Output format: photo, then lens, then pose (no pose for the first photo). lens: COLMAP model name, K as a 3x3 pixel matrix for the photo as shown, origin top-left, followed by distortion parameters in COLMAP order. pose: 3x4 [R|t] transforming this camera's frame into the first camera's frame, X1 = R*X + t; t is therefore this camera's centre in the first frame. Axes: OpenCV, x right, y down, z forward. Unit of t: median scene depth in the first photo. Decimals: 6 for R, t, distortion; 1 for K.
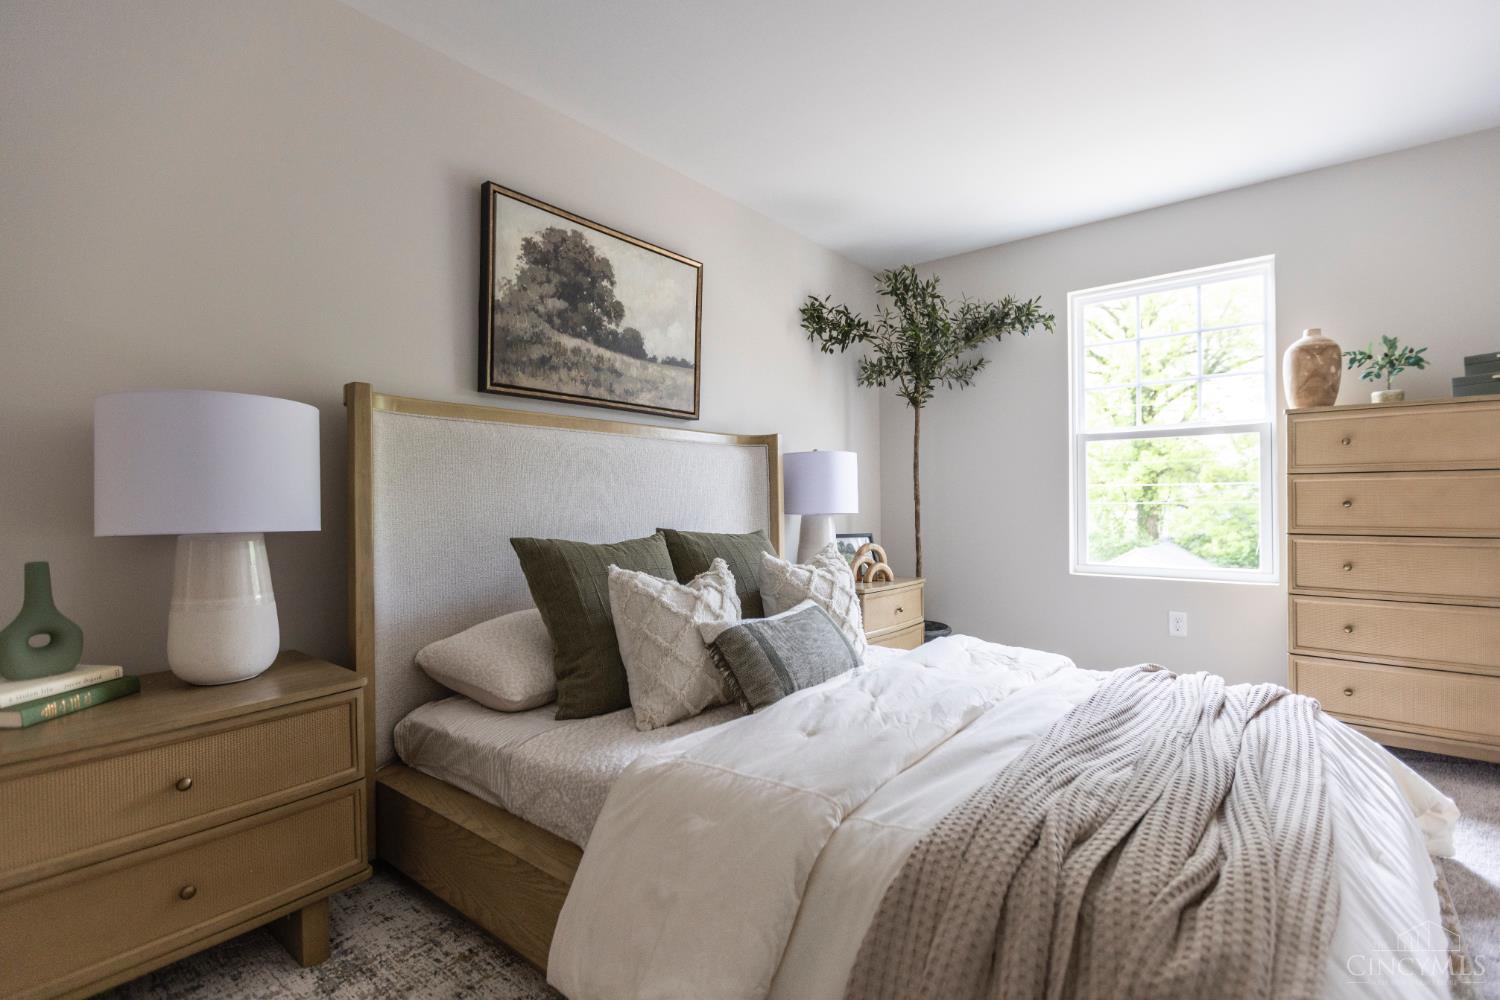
lens RADIAL K [[701.4, 0, 745.4], [0, 701.4, 504.8], [0, 0, 1]] dist [0.001194, -0.003152]
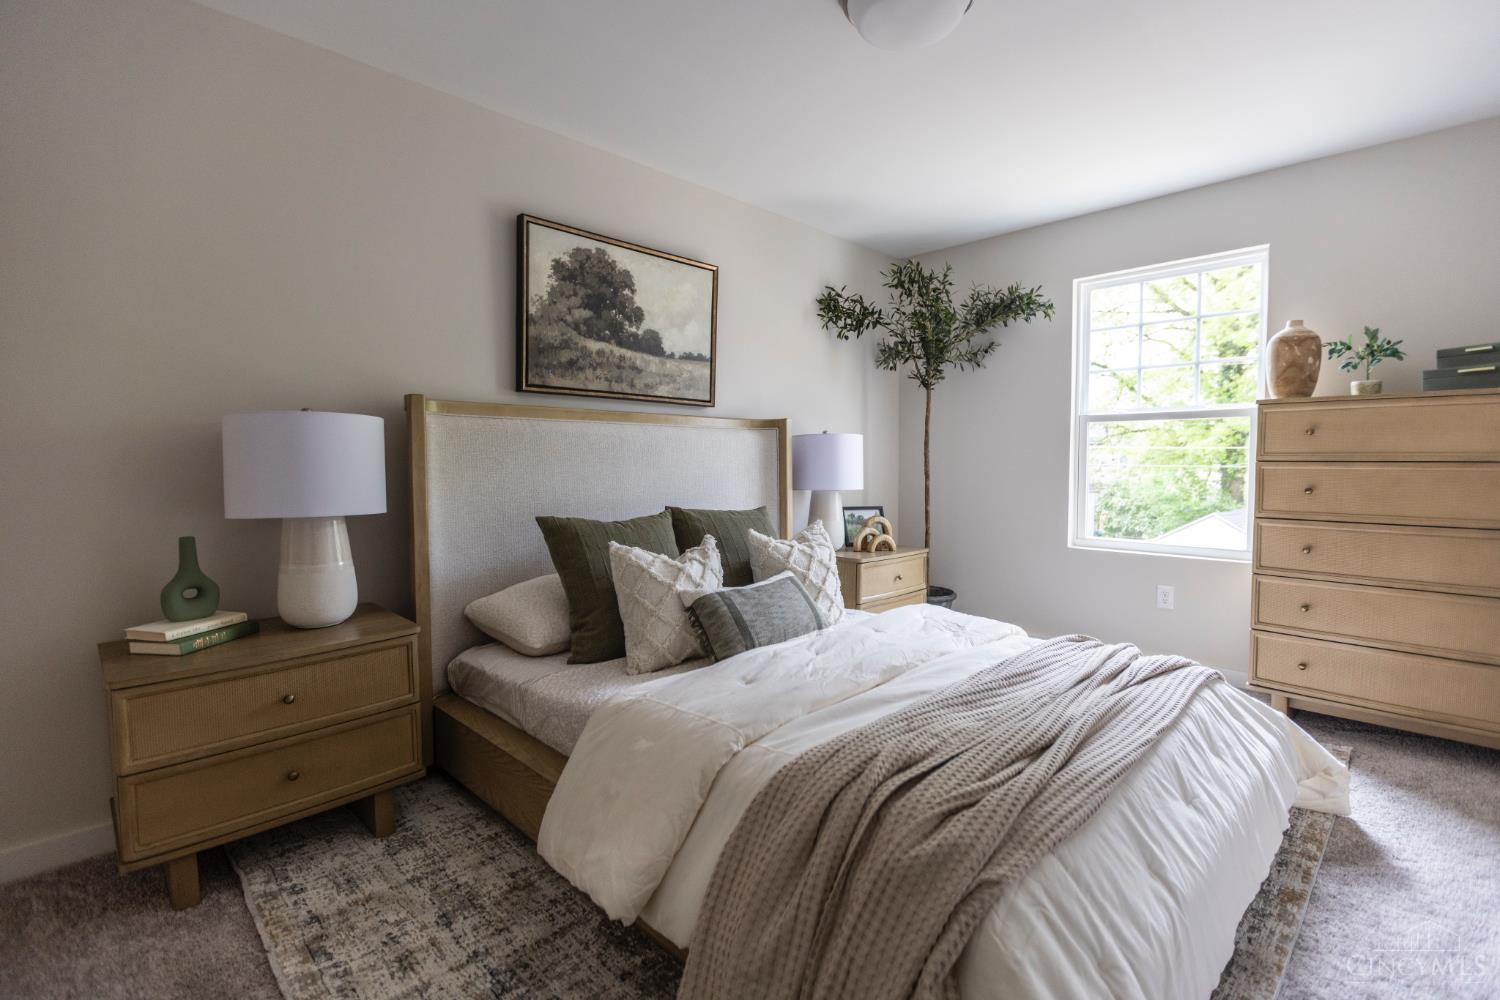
lens RADIAL K [[701.4, 0, 756.2], [0, 701.4, 492.4], [0, 0, 1]] dist [0.001194, -0.003152]
pose [[0.994468, 0.011750, -0.104381, 0.173051], [-0.006648, 0.998772, 0.049098, -0.057025], [0.104830, -0.048133, 0.993325, -0.175474]]
